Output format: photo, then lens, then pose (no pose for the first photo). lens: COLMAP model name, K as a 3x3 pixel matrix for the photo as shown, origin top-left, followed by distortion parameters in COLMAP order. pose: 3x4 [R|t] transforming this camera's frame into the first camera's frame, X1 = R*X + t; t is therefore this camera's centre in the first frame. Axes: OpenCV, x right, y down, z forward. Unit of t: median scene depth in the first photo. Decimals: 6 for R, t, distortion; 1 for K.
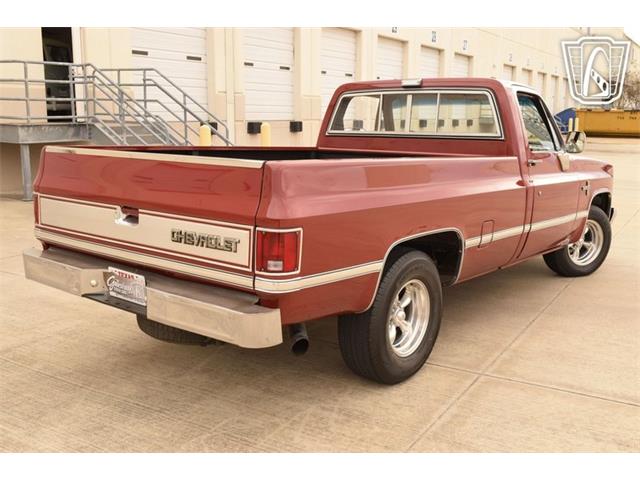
lens RADIAL K [[658.3, 0, 302.4], [0, 658.3, 239.5], [0, 0, 1]] dist [-0.020639, -0.008043]
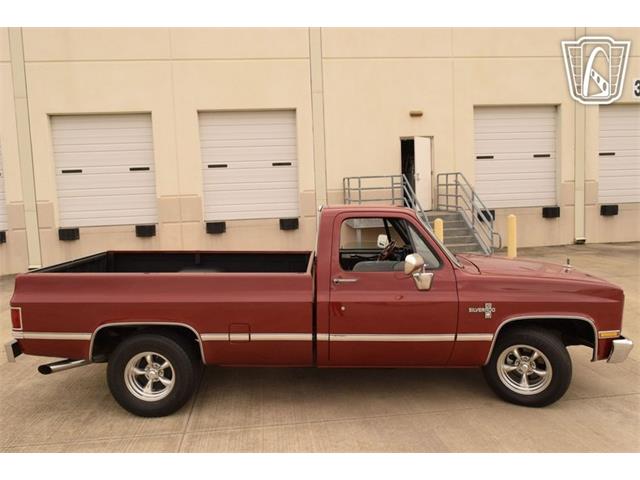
lens RADIAL K [[481.8, 0, 320.0], [0, 481.8, 240.0], [0, 0, 1]] dist [-0.013609, 0.000026]
pose [[0.627288, 0.042069, -0.777650, 1.182034], [-0.106024, 0.993856, -0.031759, -0.190091], [0.771536, 0.102372, 0.627895, 0.527915]]
